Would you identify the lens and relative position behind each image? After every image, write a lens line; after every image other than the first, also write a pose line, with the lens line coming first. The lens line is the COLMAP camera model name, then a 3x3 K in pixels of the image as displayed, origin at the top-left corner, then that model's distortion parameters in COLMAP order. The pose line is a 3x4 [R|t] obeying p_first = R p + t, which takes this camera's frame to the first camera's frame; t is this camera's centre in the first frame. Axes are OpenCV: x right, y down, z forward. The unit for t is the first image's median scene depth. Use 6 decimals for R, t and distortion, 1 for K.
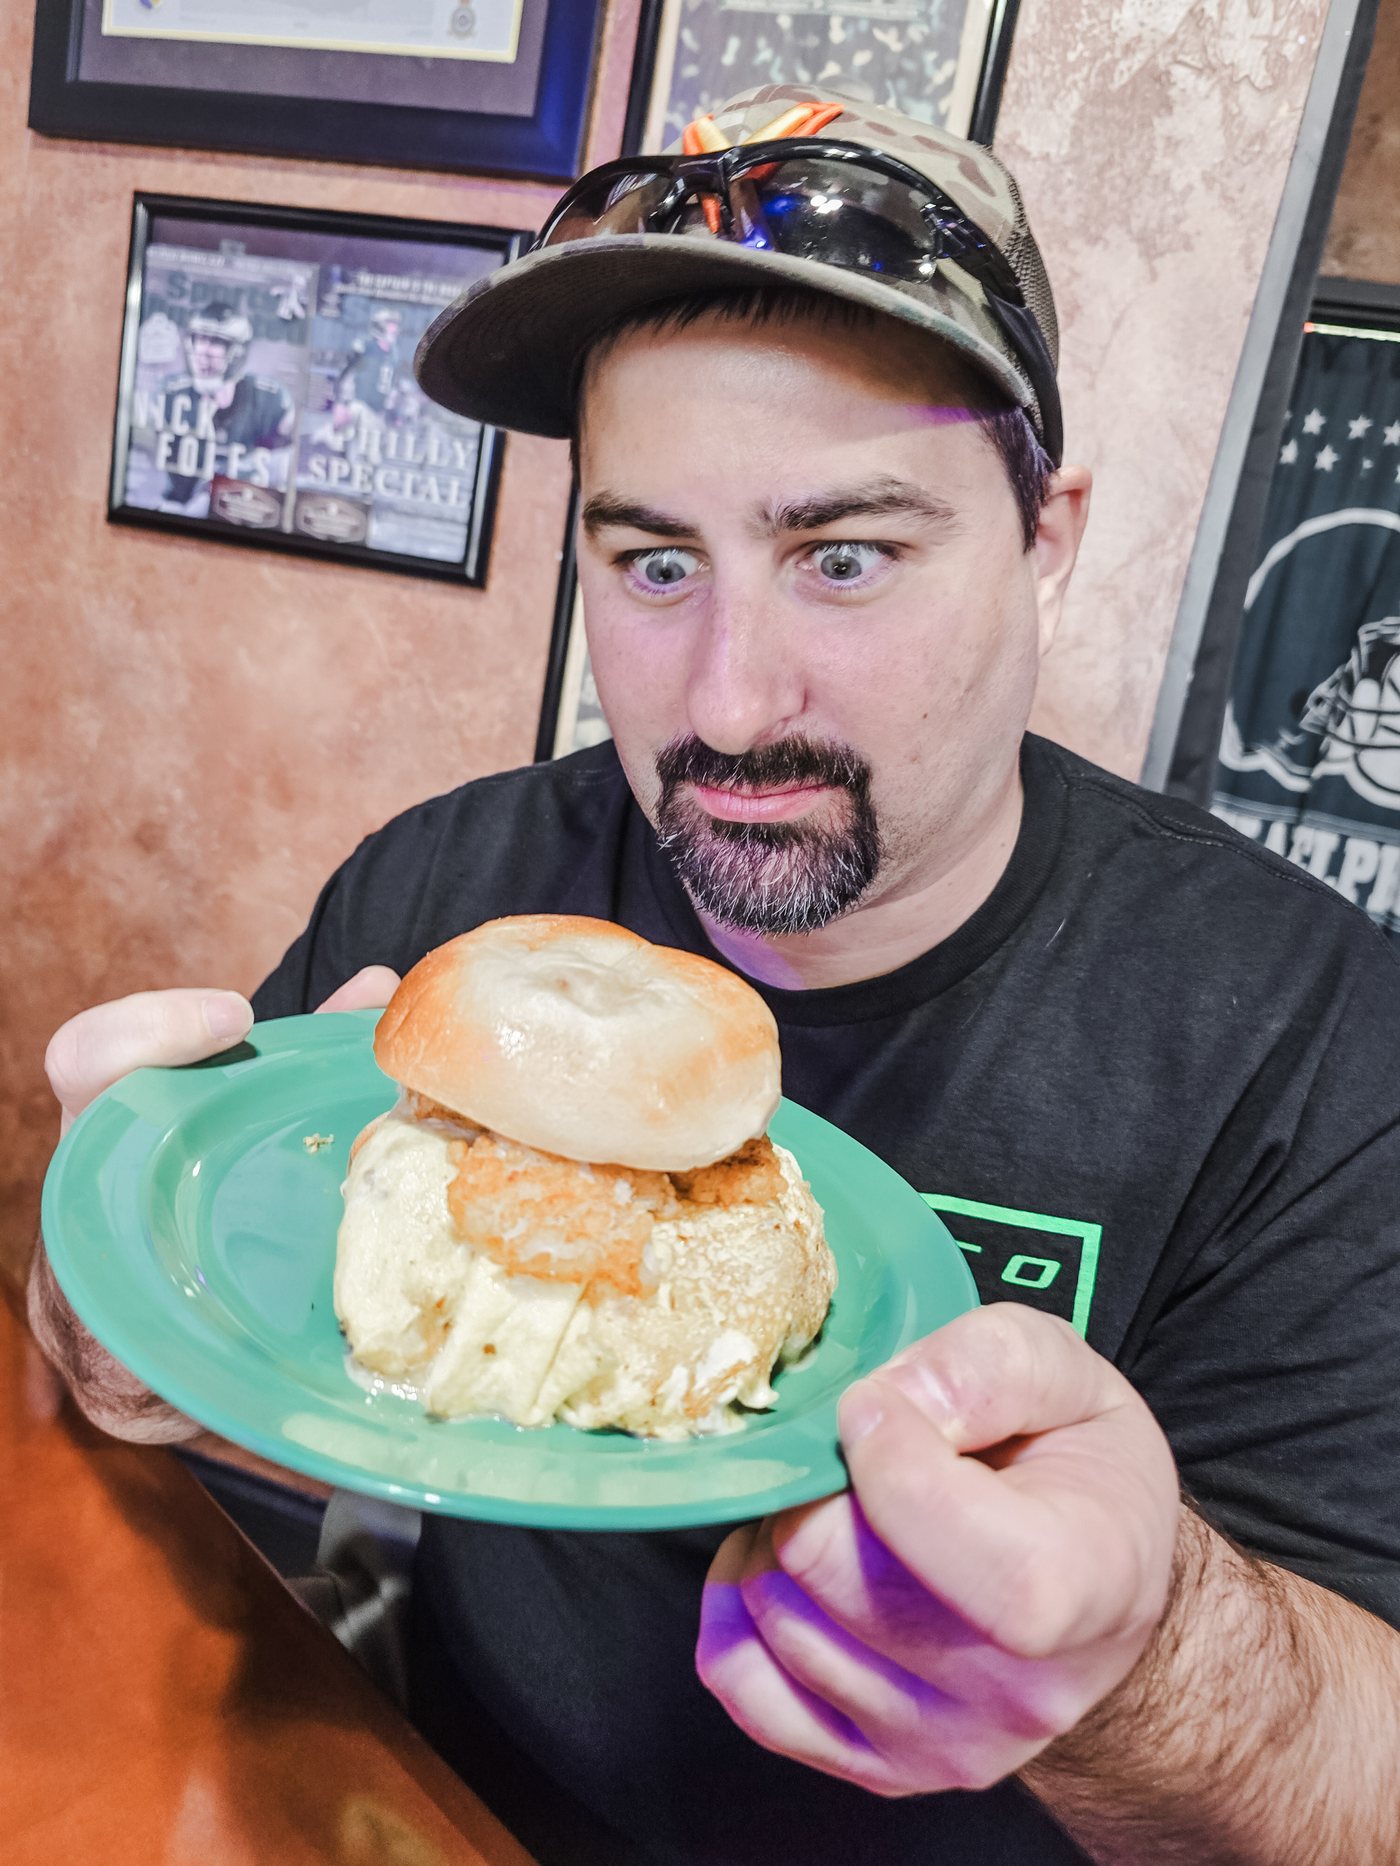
lens RADIAL K [[1345.2, 0, 700.0], [0, 1345.2, 933.0], [0, 0, 1]] dist [0.000124, -0.000158]
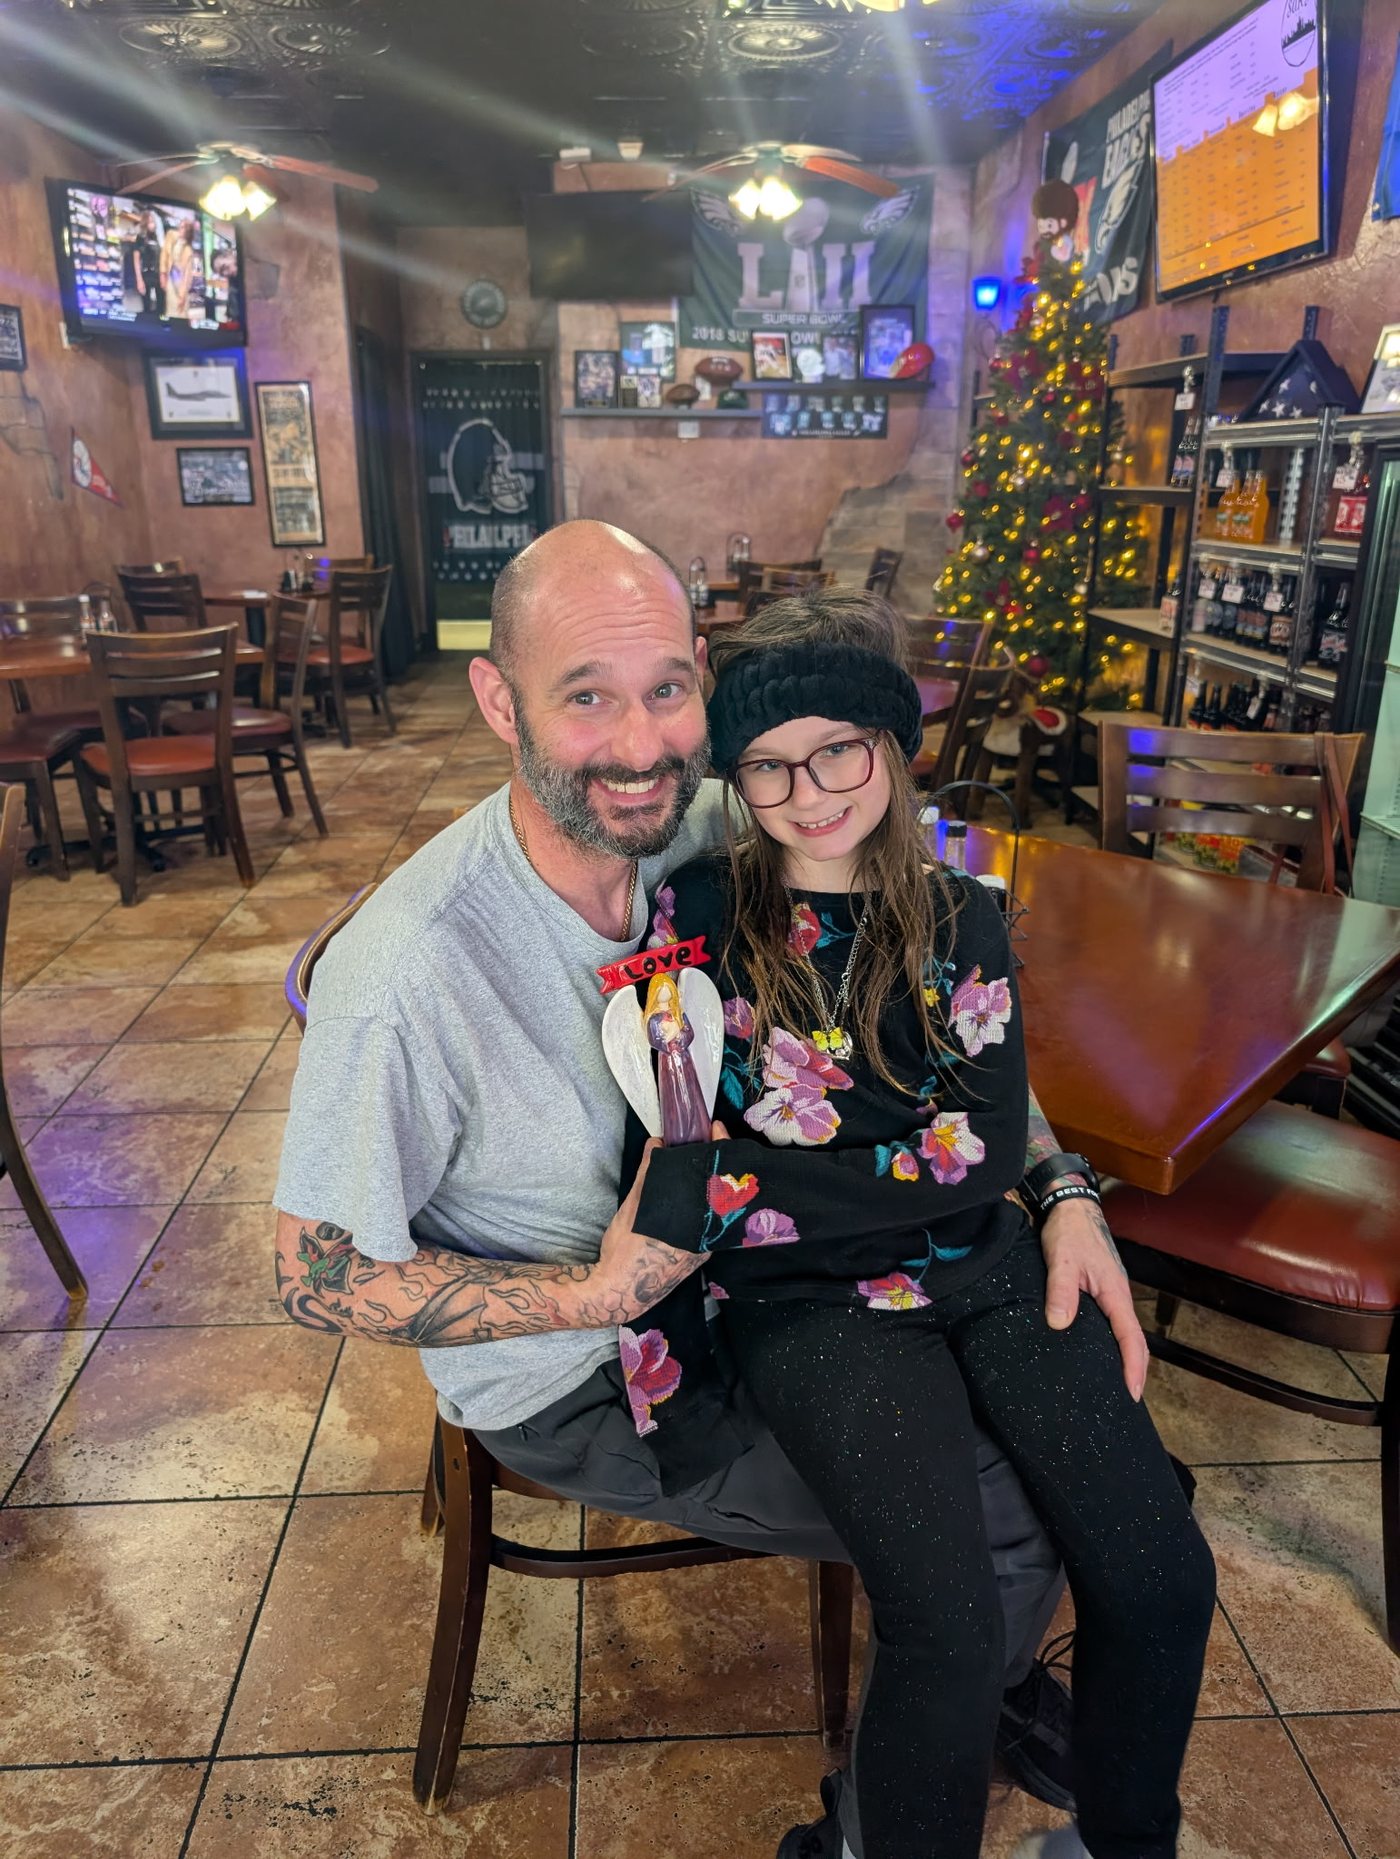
lens RADIAL K [[1340.1, 0, 700.0], [0, 1340.1, 929.5], [0, 0, 1]] dist [0.000124, -0.000158]
pose [[0.925672, -0.273996, 0.260879, -0.399264], [0.234673, 0.956713, 0.172132, 0.984940], [-0.296750, -0.098117, 0.949901, -5.414366]]
